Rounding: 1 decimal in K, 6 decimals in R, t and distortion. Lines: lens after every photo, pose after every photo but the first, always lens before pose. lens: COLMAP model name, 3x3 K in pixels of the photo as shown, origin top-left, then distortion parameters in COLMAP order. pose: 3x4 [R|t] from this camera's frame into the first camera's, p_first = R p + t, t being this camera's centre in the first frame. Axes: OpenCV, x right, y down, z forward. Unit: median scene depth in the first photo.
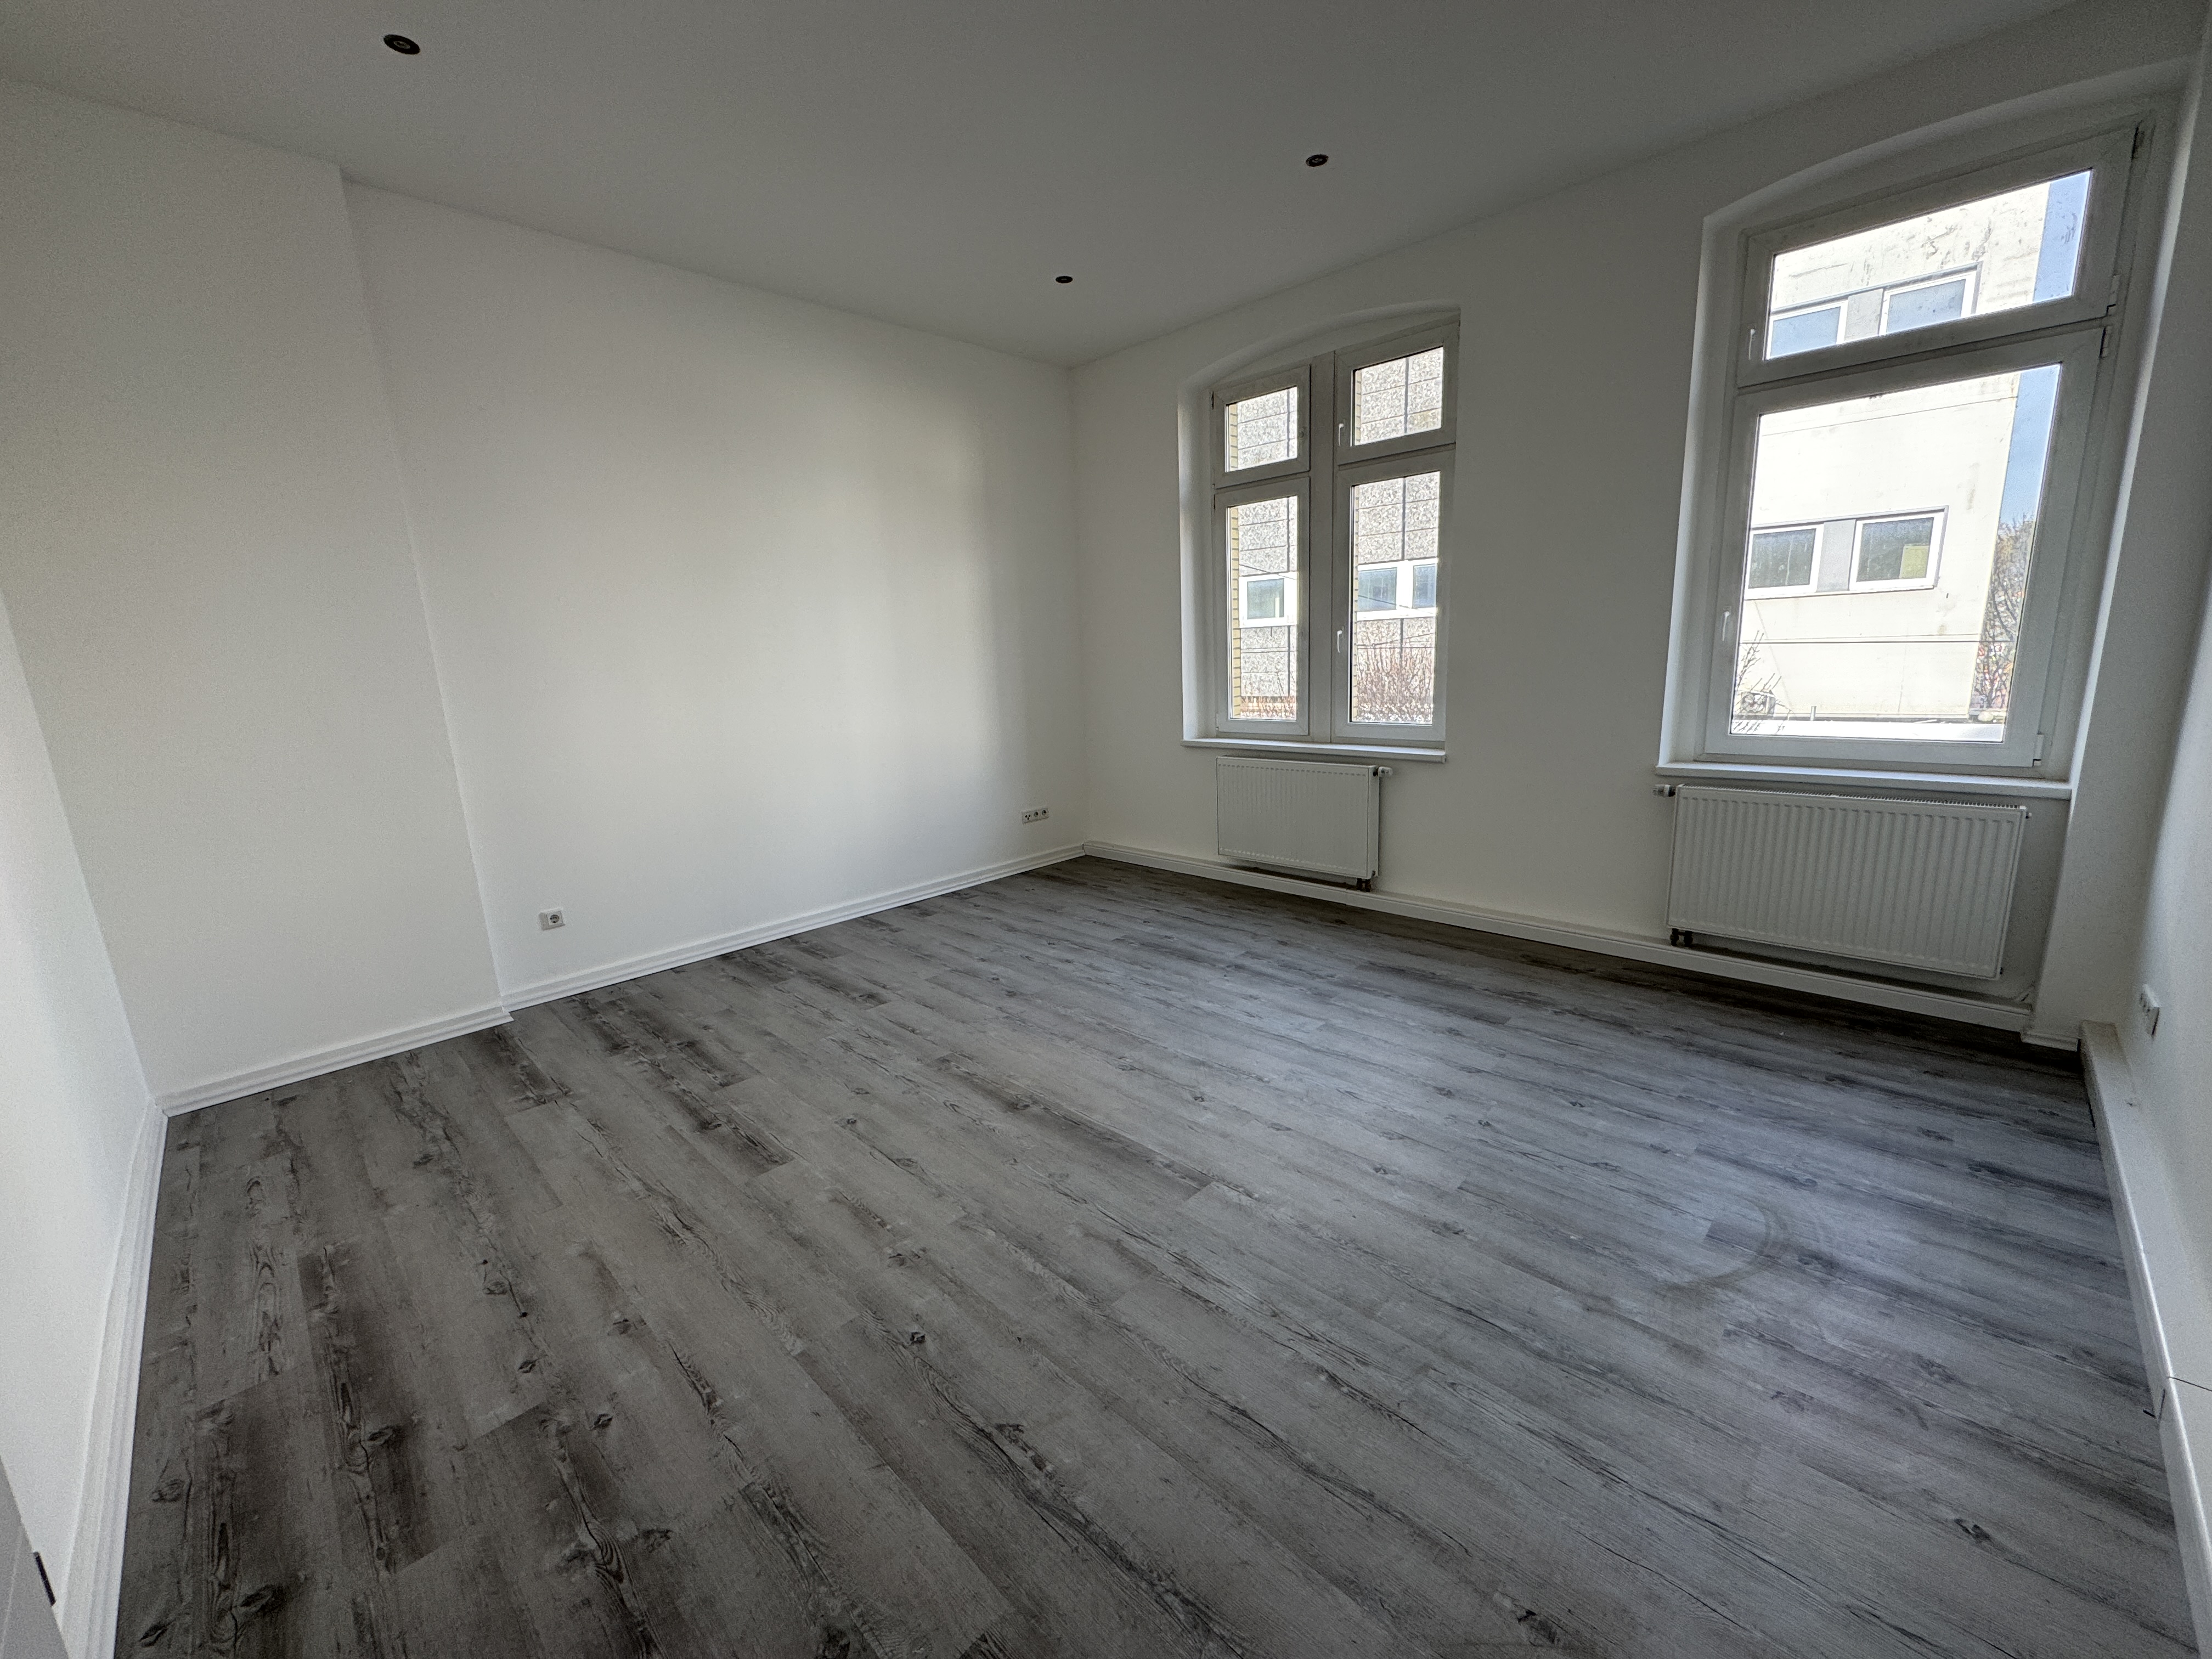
lens RADIAL K [[883.5, 0, 1103.0], [0, 883.5, 827.4], [0, 0, 1]] dist [-0.002929, 0.000537]
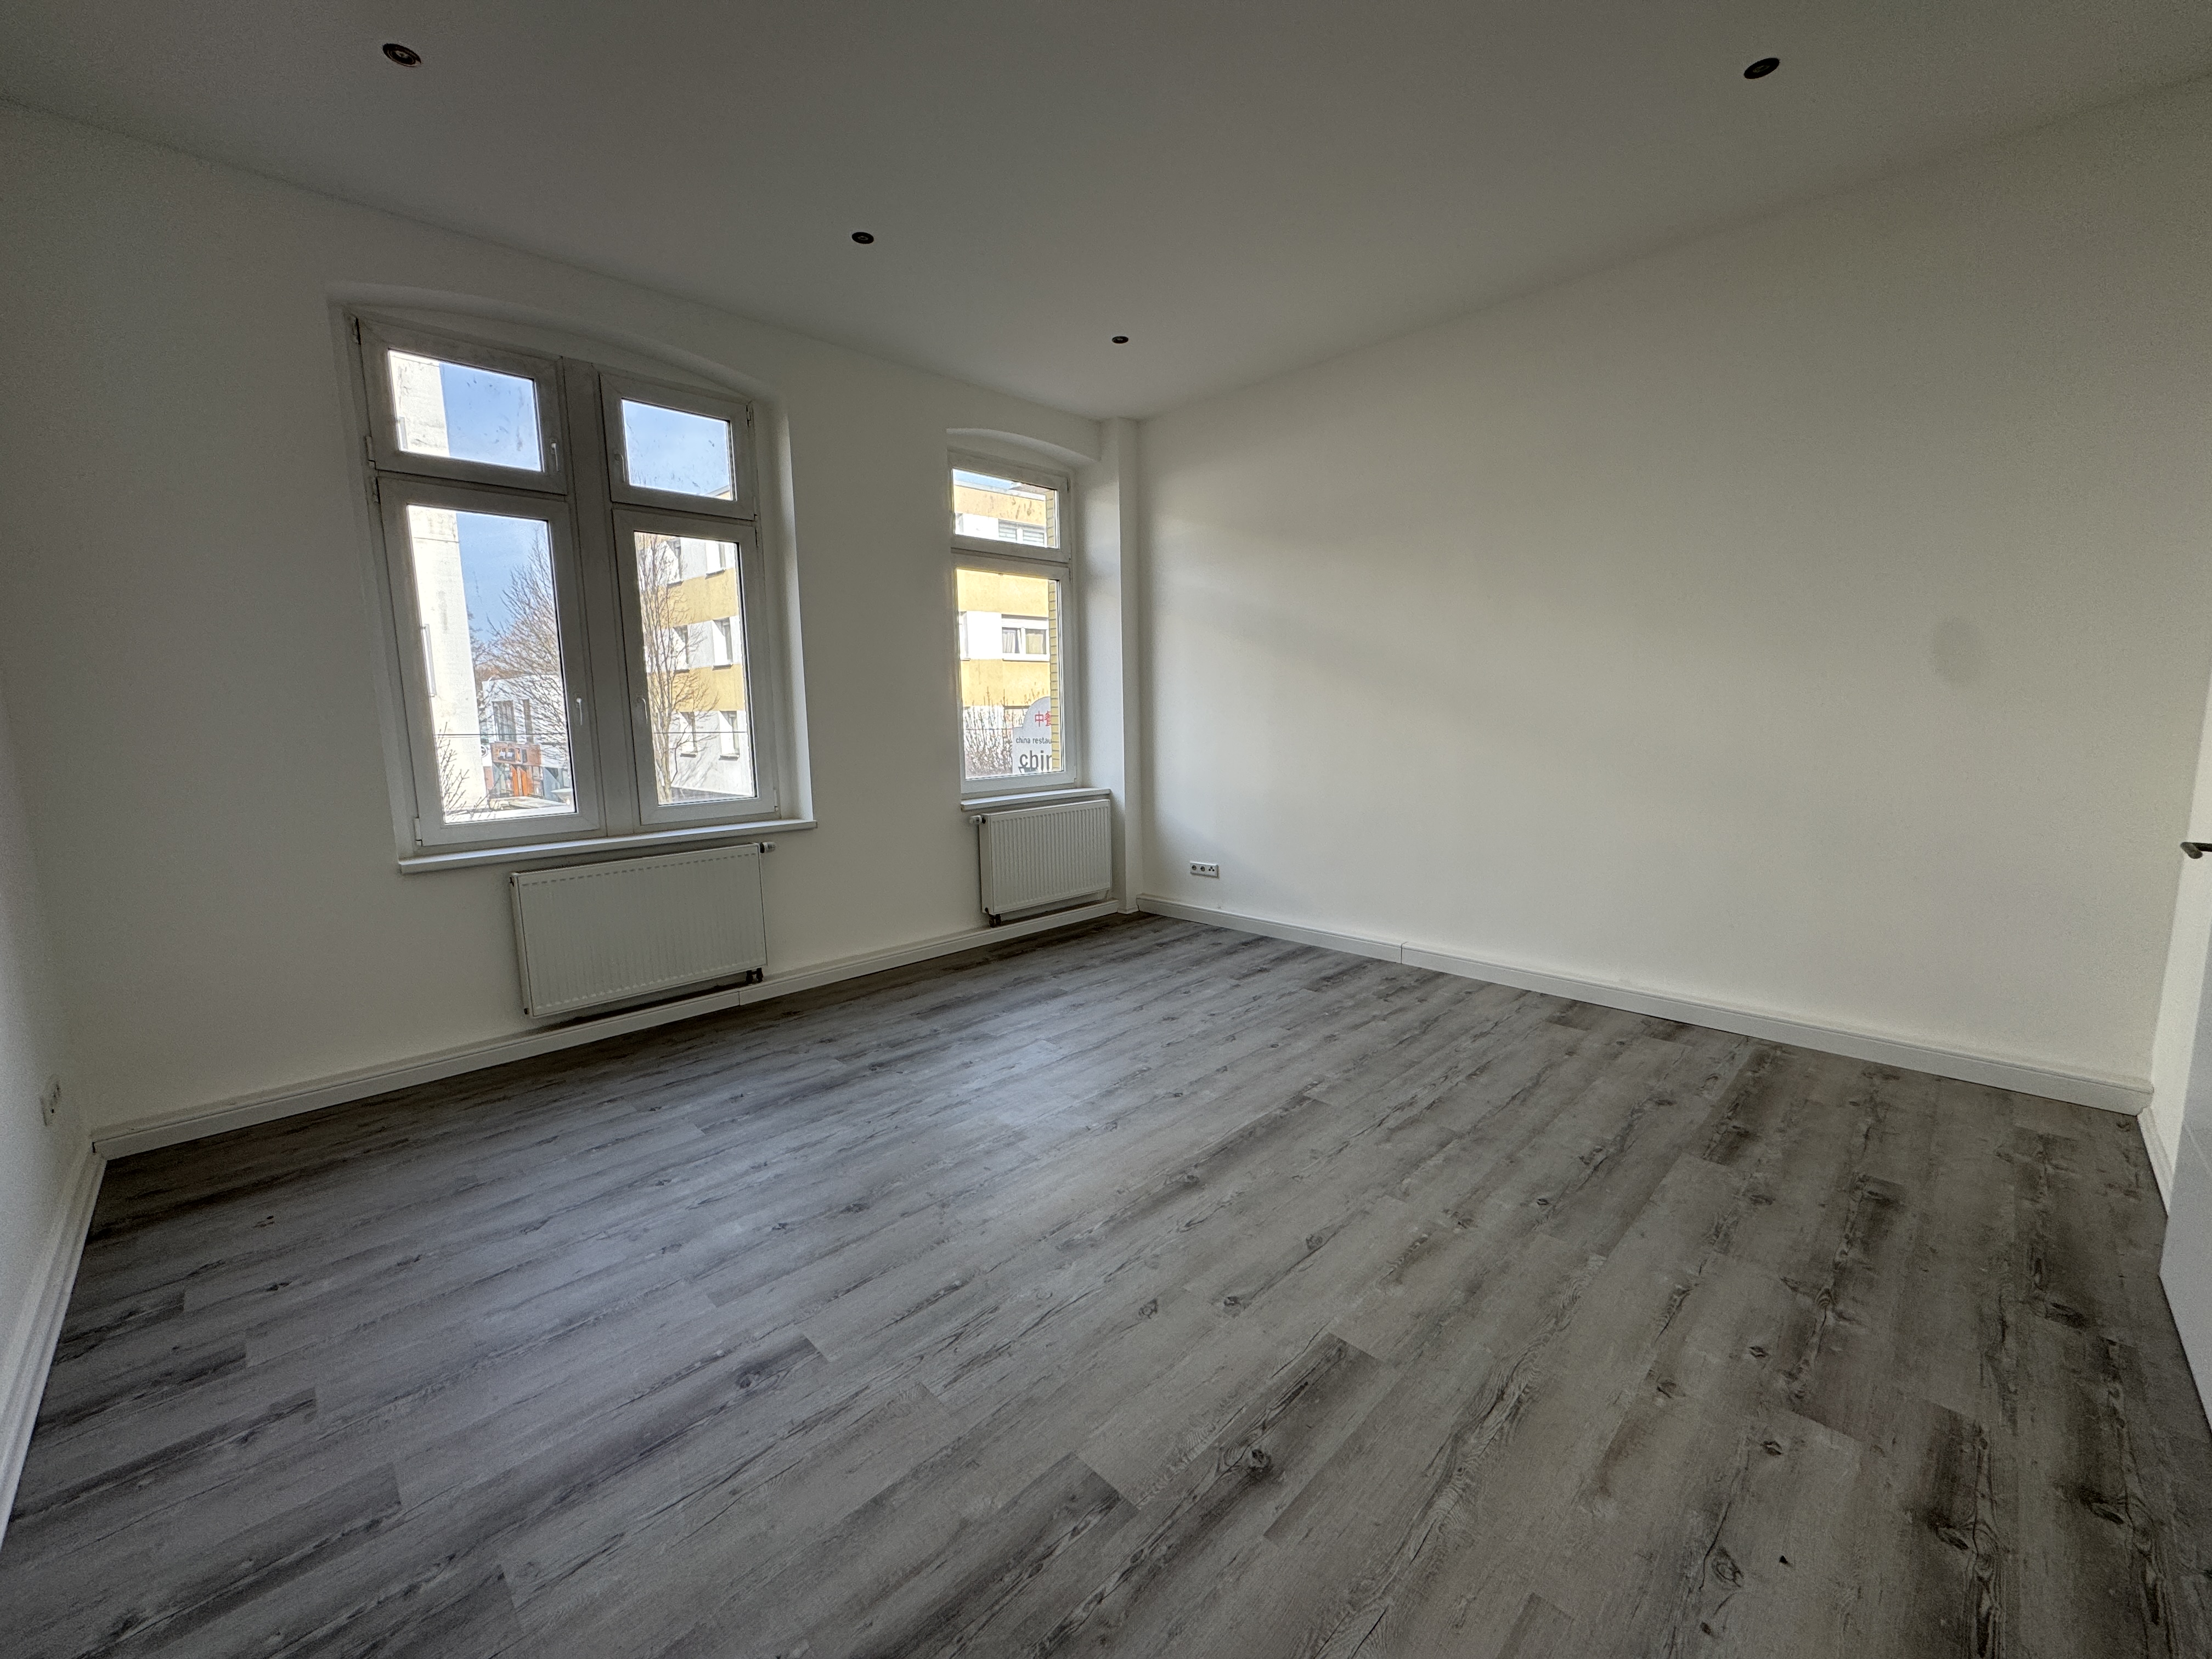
lens RADIAL K [[883.5, 0, 1101.8], [0, 883.5, 826.8], [0, 0, 1]] dist [-0.002929, 0.000537]
pose [[0.012229, -0.091940, 0.995689, -0.804431], [0.215812, 0.972538, 0.087151, -0.117265], [-0.976358, 0.213816, 0.031735, 0.811157]]
